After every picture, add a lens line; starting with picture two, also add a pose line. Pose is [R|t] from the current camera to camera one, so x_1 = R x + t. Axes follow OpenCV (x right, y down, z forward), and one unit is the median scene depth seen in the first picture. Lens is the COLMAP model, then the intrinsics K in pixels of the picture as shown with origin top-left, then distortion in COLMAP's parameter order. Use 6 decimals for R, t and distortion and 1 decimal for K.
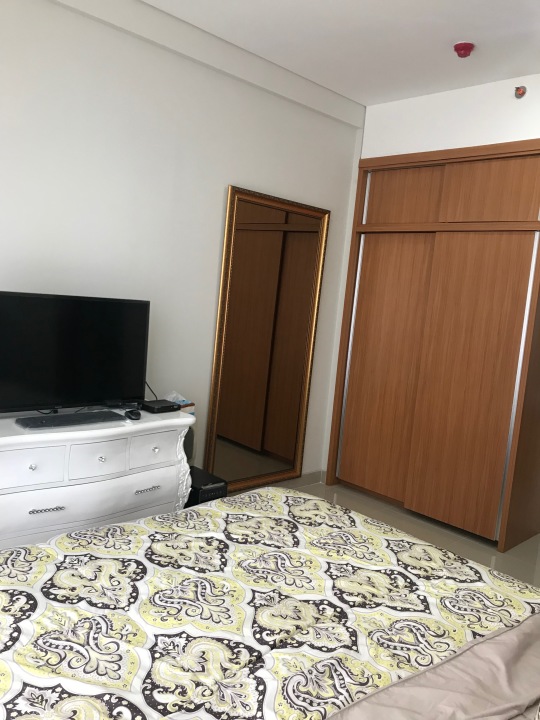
lens RADIAL K [[601.6, 0, 270.6], [0, 601.6, 360.6], [0, 0, 1]] dist [0.009324, -0.006459]
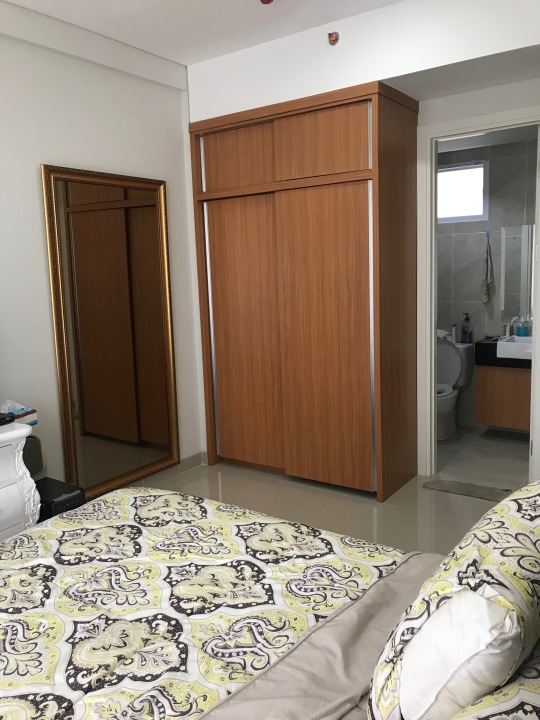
lens RADIAL K [[601.6, 0, 270.7], [0, 601.6, 359.6], [0, 0, 1]] dist [0.009324, -0.006459]
pose [[0.973871, -0.154532, 0.166418, 0.111717], [0.147263, 0.987553, 0.055246, -0.002100], [-0.172883, -0.029295, 0.984507, 0.067199]]
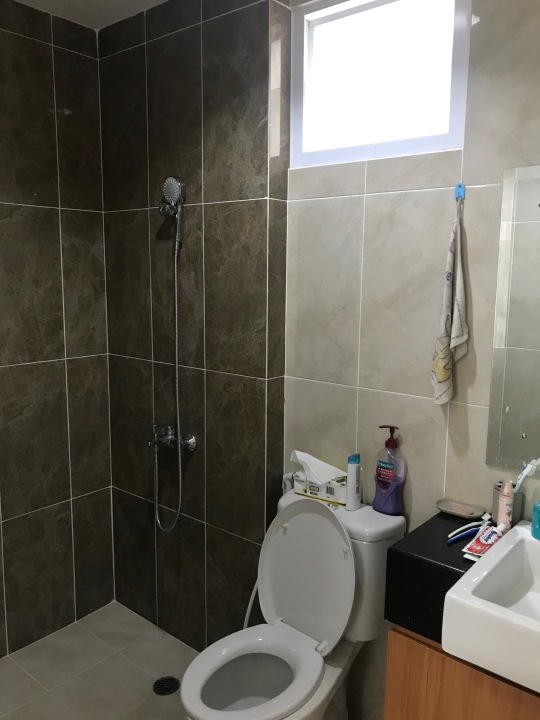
lens RADIAL K [[601.6, 0, 268.4], [0, 601.6, 357.7], [0, 0, 1]] dist [0.009324, -0.006459]
pose [[0.991292, -0.102371, 0.082829, 0.694872], [0.098428, 0.993868, 0.050374, -0.054637], [-0.087478, -0.041783, 0.995290, 0.935232]]
